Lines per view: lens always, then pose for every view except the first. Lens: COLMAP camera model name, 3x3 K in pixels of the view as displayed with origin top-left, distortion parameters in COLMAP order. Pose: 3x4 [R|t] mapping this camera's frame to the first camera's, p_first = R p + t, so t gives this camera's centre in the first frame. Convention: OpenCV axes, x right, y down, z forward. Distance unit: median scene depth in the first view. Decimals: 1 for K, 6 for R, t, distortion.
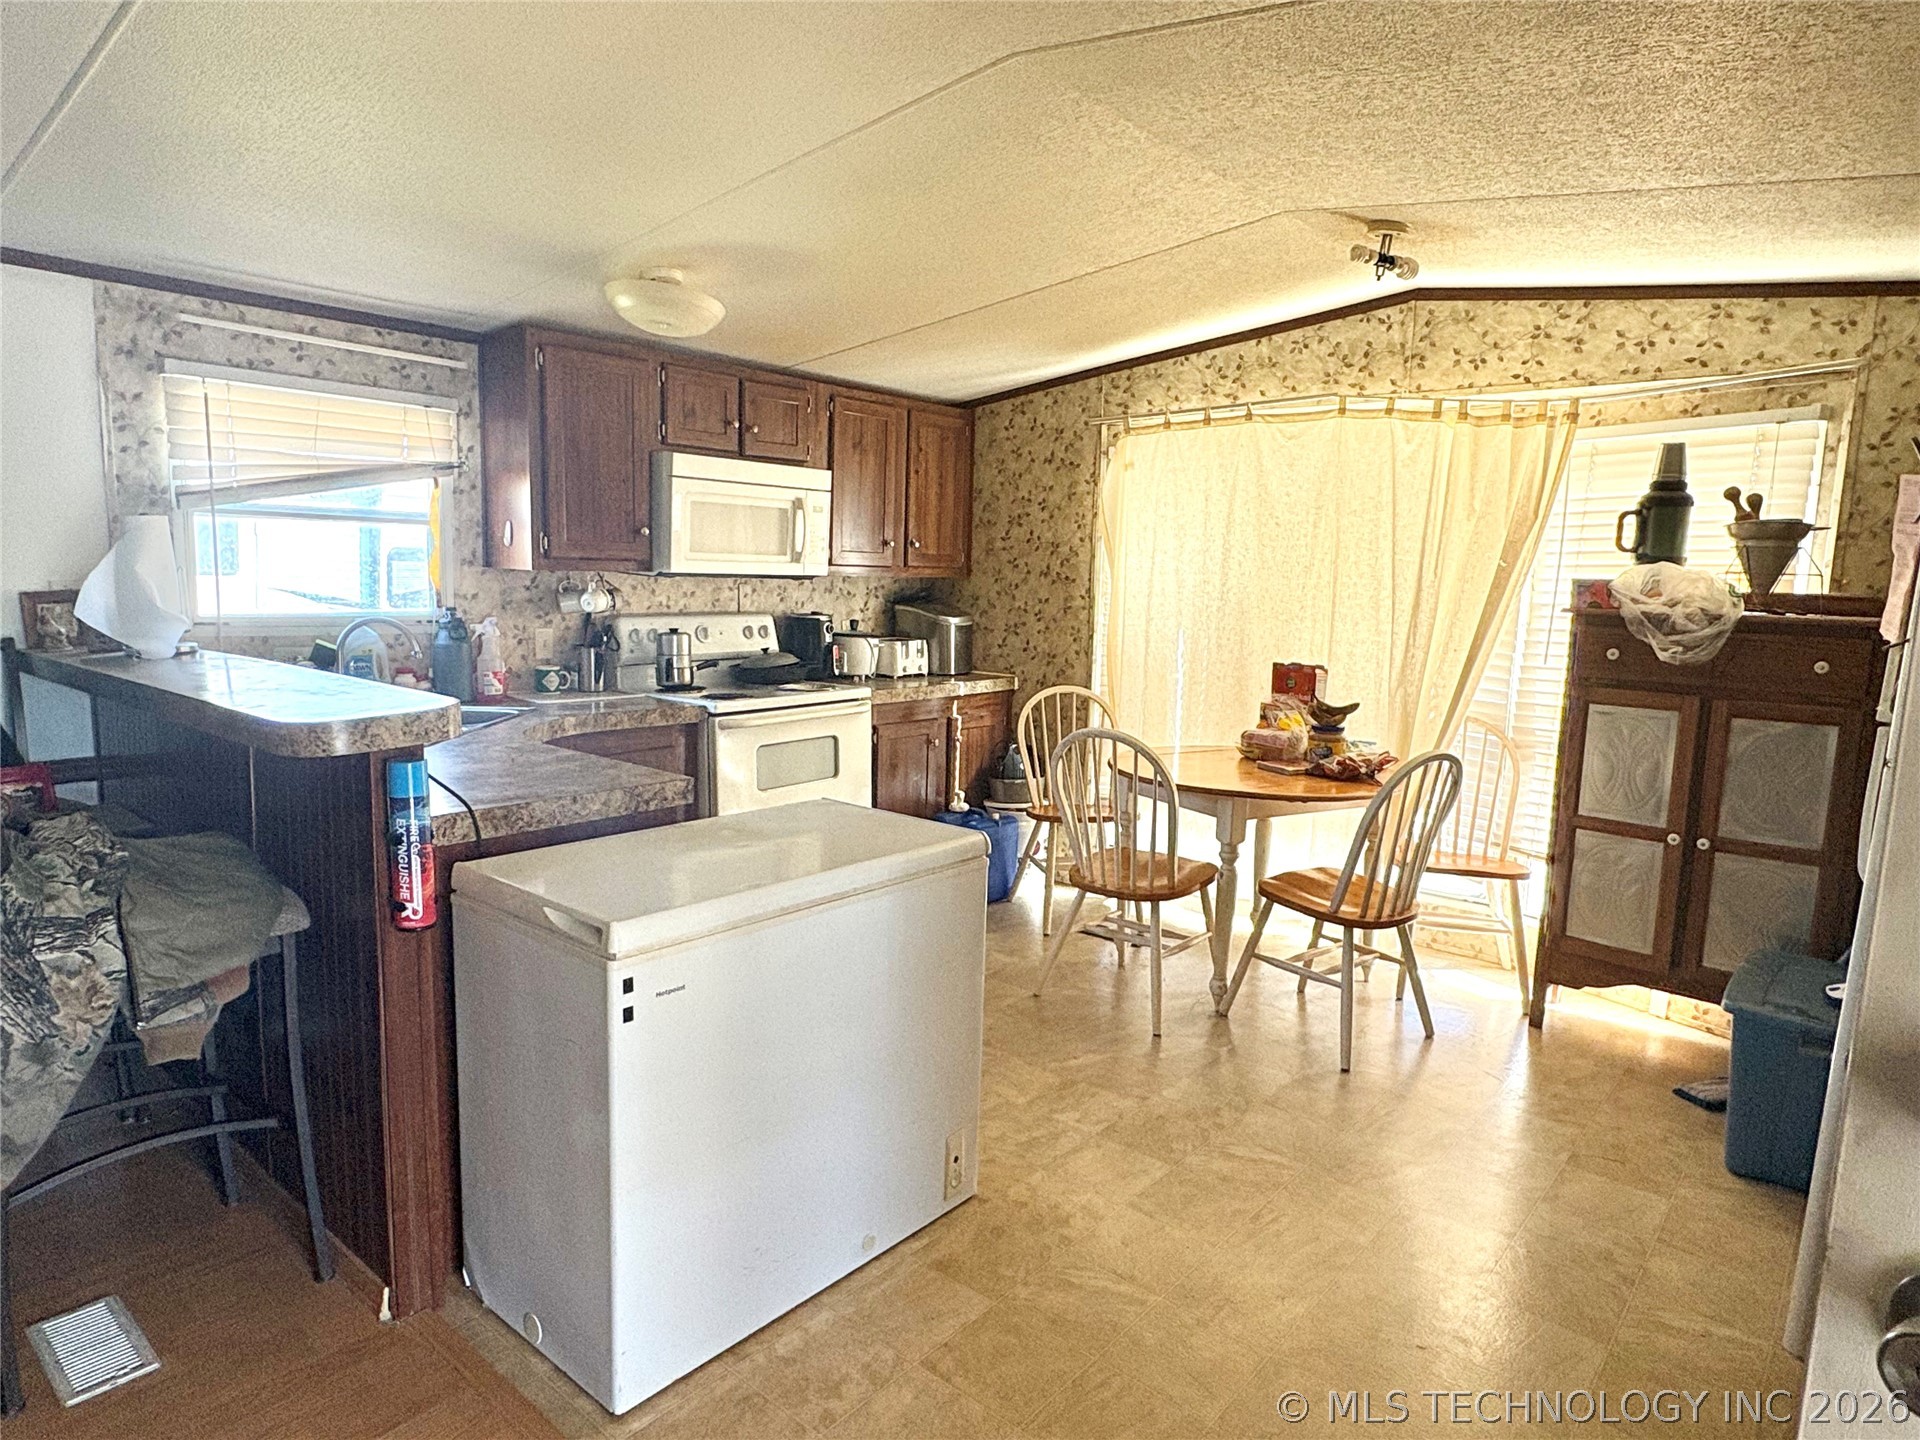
lens RADIAL K [[1138.8, 0, 960.0], [0, 1138.8, 720.0], [0, 0, 1]] dist [0.001513, 0.000330]
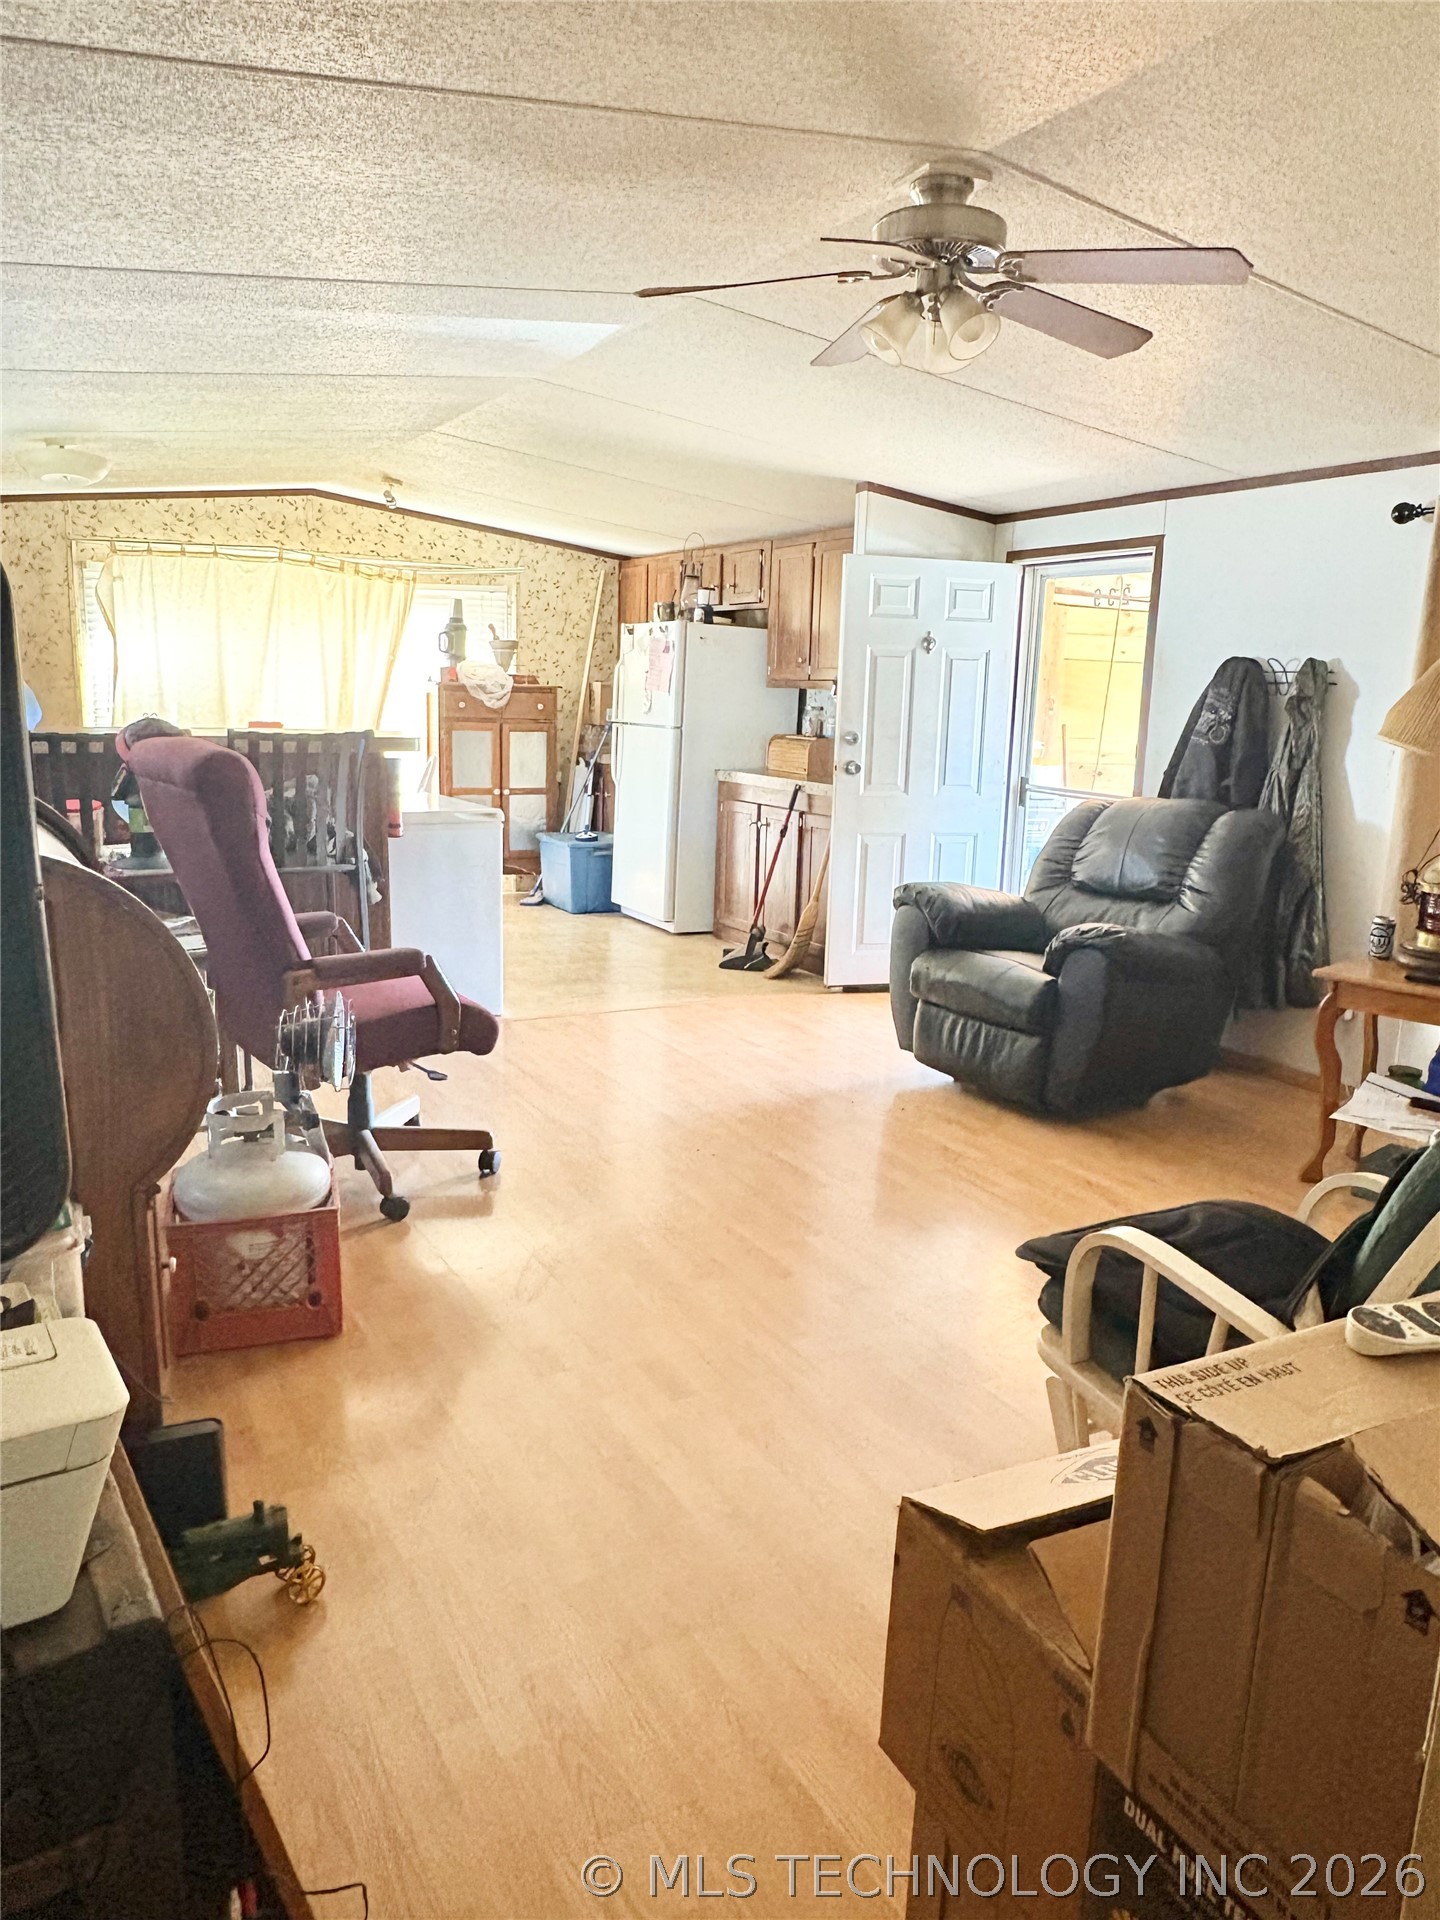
lens RADIAL K [[1342.7, 0, 720.0], [0, 1342.7, 960.0], [0, 0, 1]] dist [0.000544, 0.000517]
pose [[0.357018, -0.198952, 0.912664, -1.376406], [0.106036, 0.979371, 0.172014, 0.022316], [-0.928059, 0.035363, 0.370750, -0.266386]]
